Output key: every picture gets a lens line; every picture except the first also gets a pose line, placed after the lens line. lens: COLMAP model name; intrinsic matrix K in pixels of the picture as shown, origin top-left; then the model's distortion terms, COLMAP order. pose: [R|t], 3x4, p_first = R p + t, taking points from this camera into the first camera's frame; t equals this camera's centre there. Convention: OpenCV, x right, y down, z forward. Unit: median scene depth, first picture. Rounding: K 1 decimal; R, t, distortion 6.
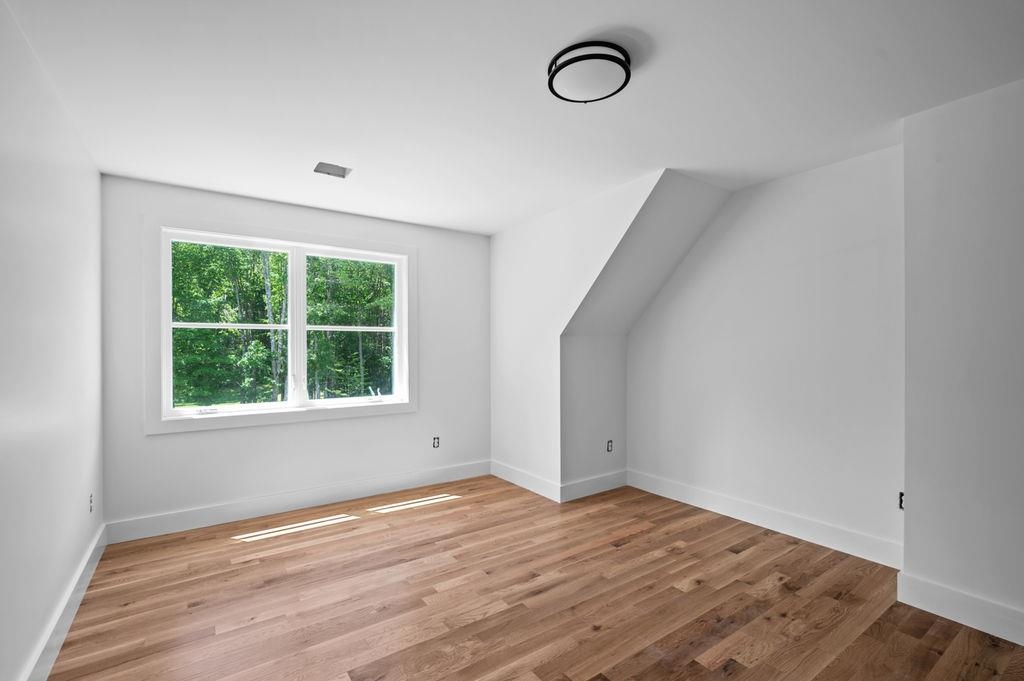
lens RADIAL K [[460.3, 0, 513.6], [0, 460.3, 347.3], [0, 0, 1]] dist [-0.000057, 0.000018]
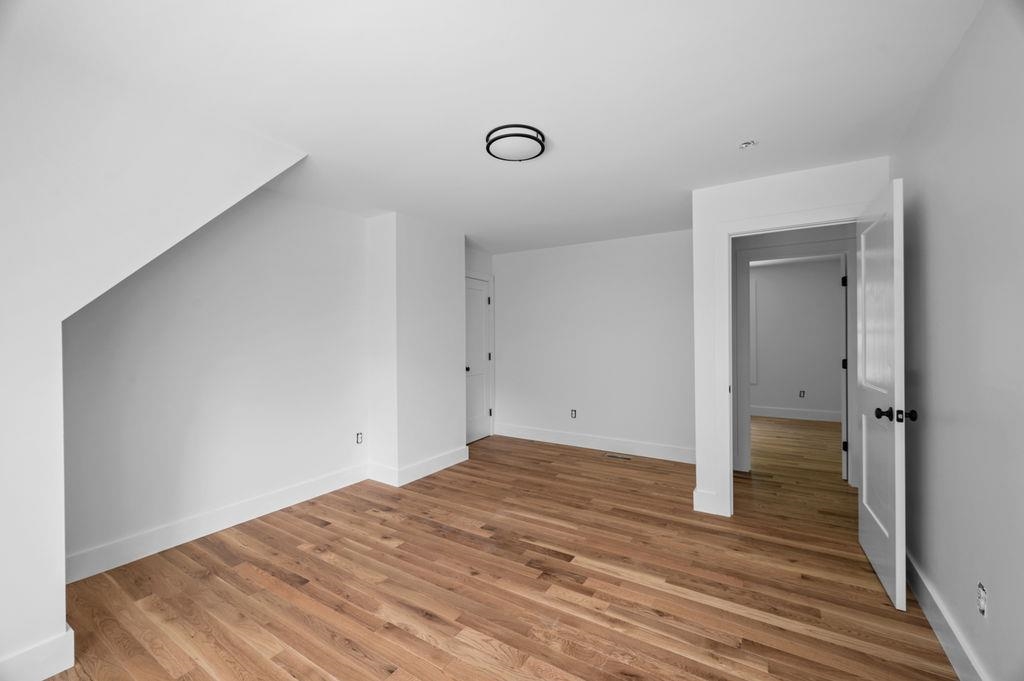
lens RADIAL K [[422.8, 0, 509.8], [0, 422.8, 339.8], [0, 0, 1]] dist [-0.000143, -0.000204]
pose [[-0.385664, 0.003100, 0.922634, -0.620503], [0.010642, 0.999943, 0.001089, -0.002229], [-0.922578, 0.010239, -0.385674, 0.942838]]
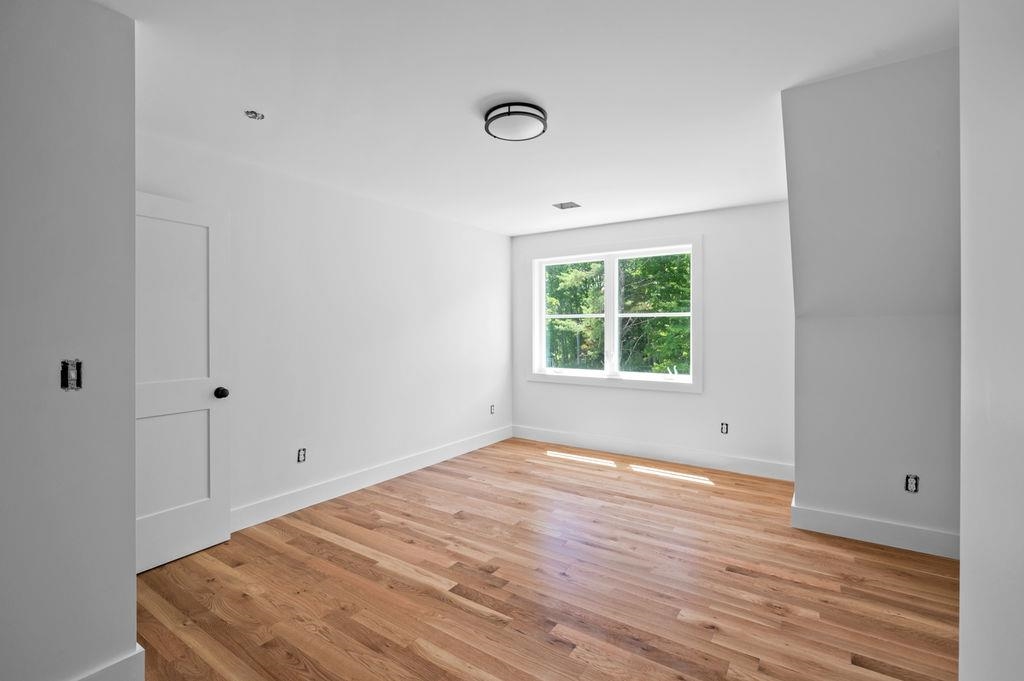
lens RADIAL K [[466.4, 0, 509.5], [0, 466.4, 329.8], [0, 0, 1]] dist [0.001418, 0.000378]
pose [[0.355520, 0.002762, -0.934665, 0.867800], [-0.001986, 0.999996, 0.002200, -0.005953], [0.934667, 0.001074, 0.355524, 0.321435]]
